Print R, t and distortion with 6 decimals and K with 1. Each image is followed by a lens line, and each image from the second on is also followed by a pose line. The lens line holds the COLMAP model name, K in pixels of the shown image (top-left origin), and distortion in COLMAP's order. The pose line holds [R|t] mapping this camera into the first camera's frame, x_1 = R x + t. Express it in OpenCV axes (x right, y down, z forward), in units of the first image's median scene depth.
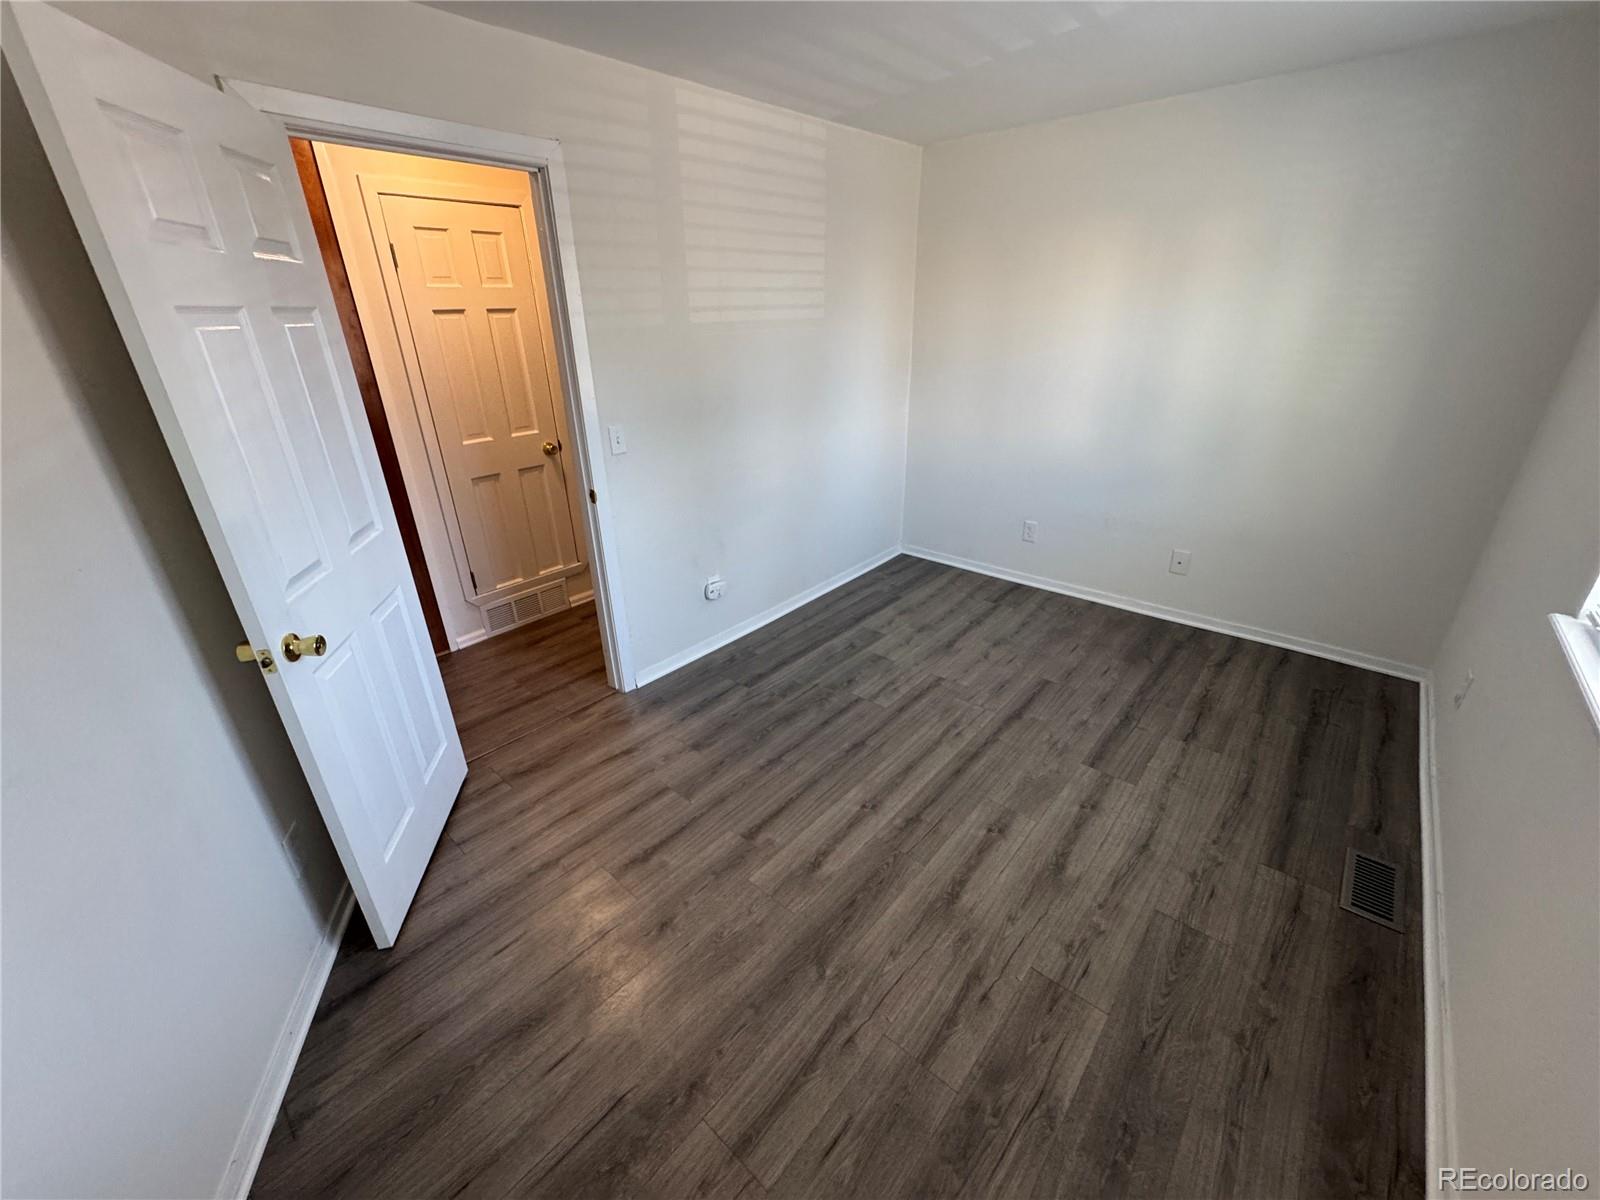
lens RADIAL K [[642.8, 0, 802.5], [0, 642.8, 591.3], [0, 0, 1]] dist [-0.002117, 0.000519]
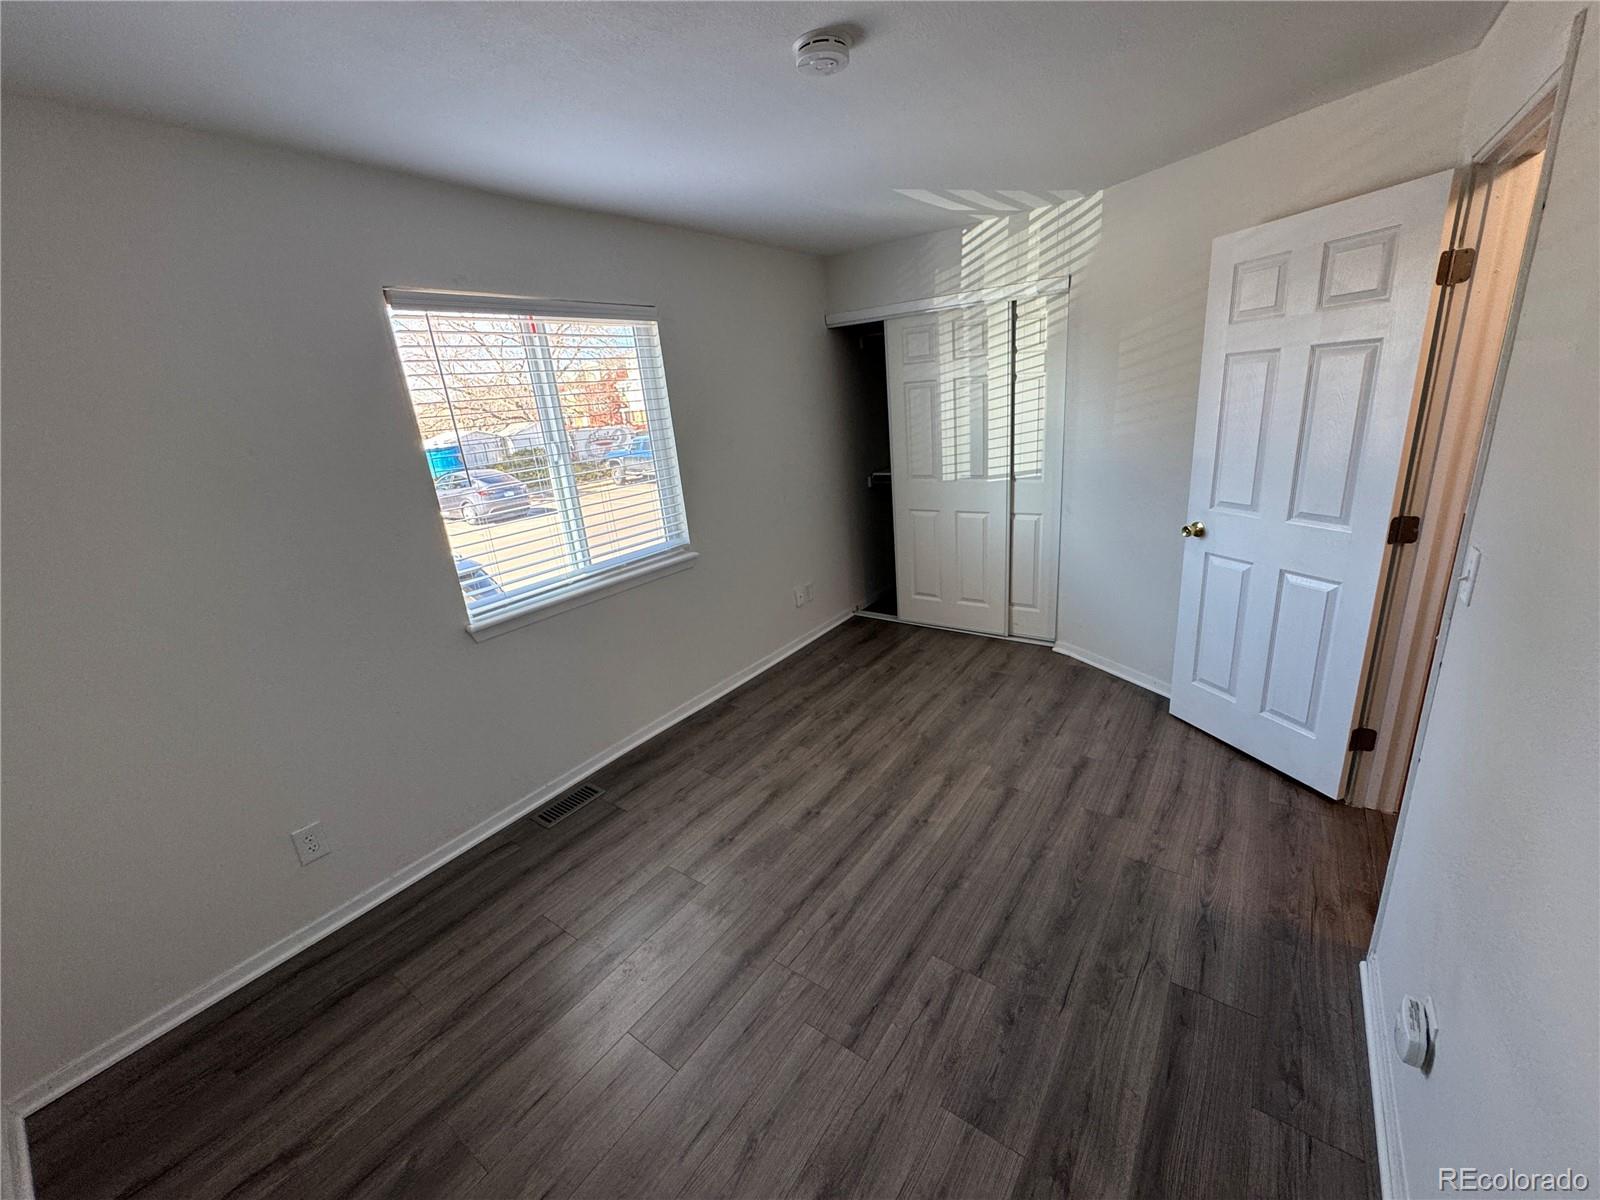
lens RADIAL K [[642.8, 0, 802.5], [0, 642.8, 595.7], [0, 0, 1]] dist [-0.002117, 0.000519]
pose [[-0.990030, 0.127442, -0.059993, 0.289165], [0.057830, 0.756118, 0.651876, -0.621345], [0.128438, 0.641907, -0.755949, 1.401289]]
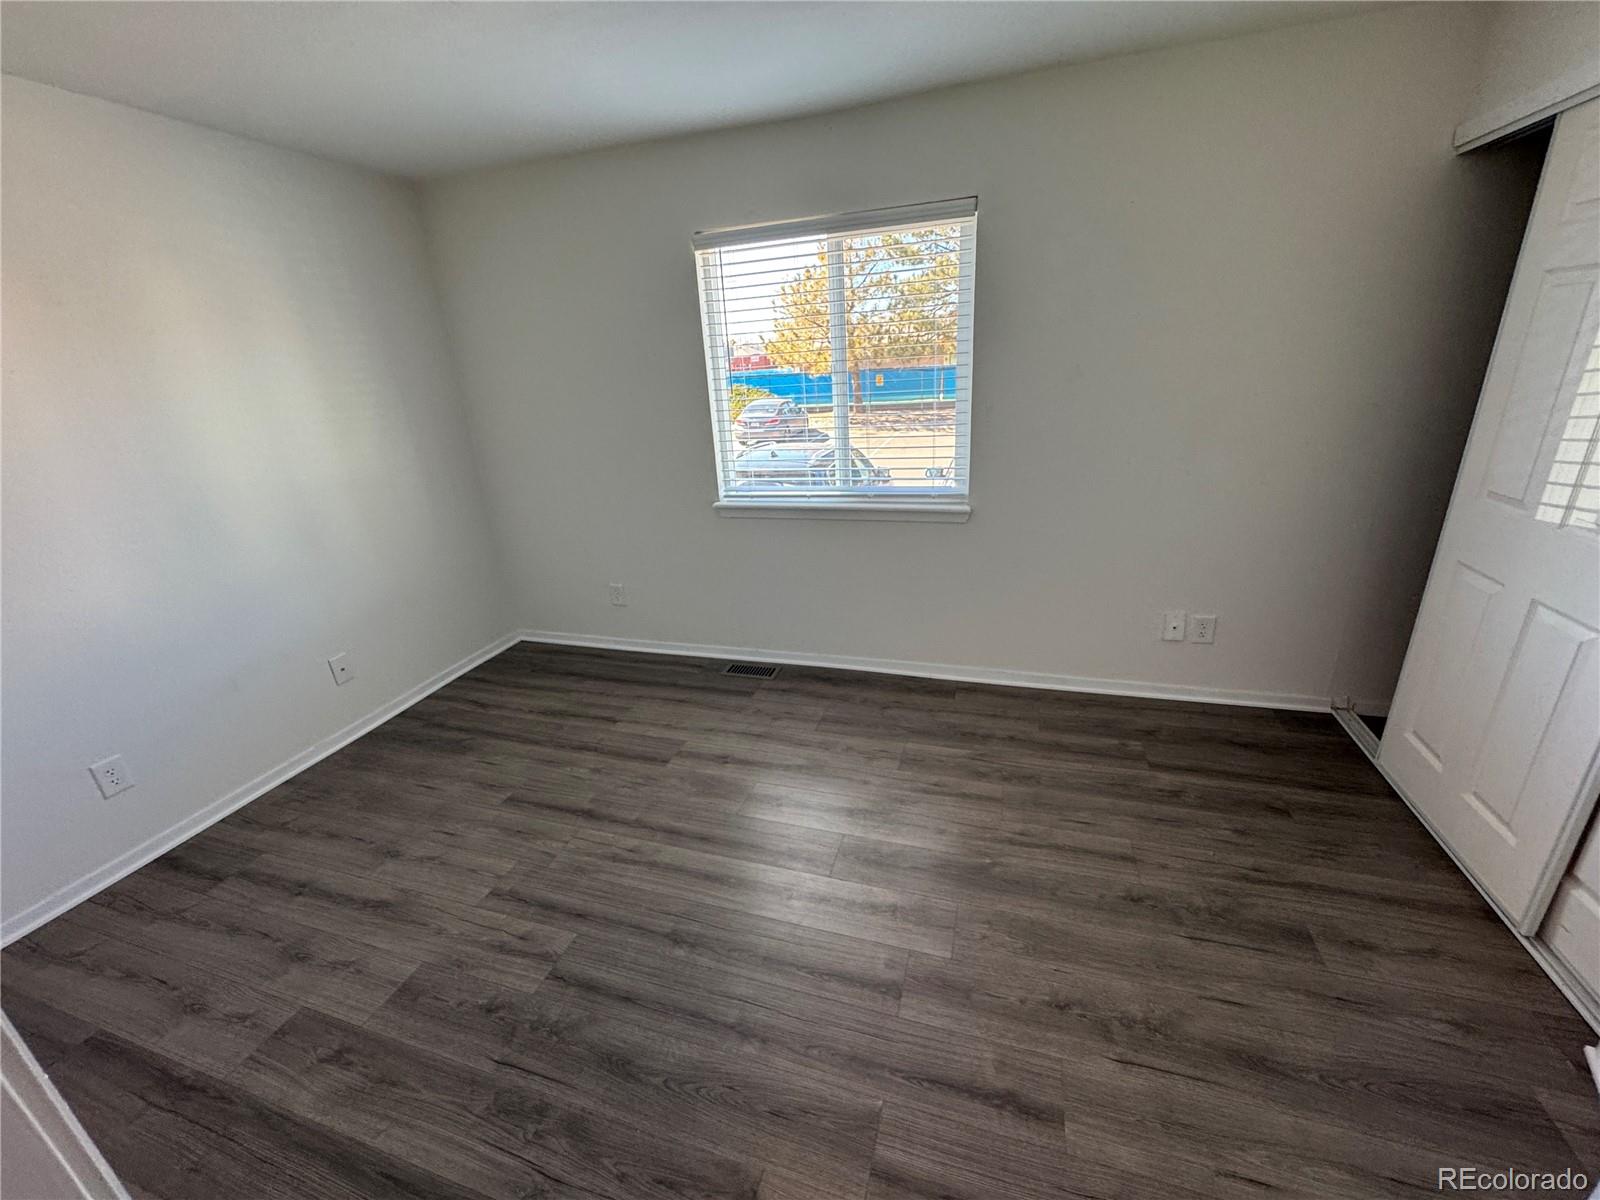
lens RADIAL K [[642.8, 0, 794.5], [0, 642.8, 596.7], [0, 0, 1]] dist [-0.002117, 0.000519]
pose [[-0.391083, -0.279179, 0.876991, -0.495666], [0.425372, 0.790173, 0.441231, -0.327135], [-0.816157, 0.545605, -0.190268, 0.843549]]
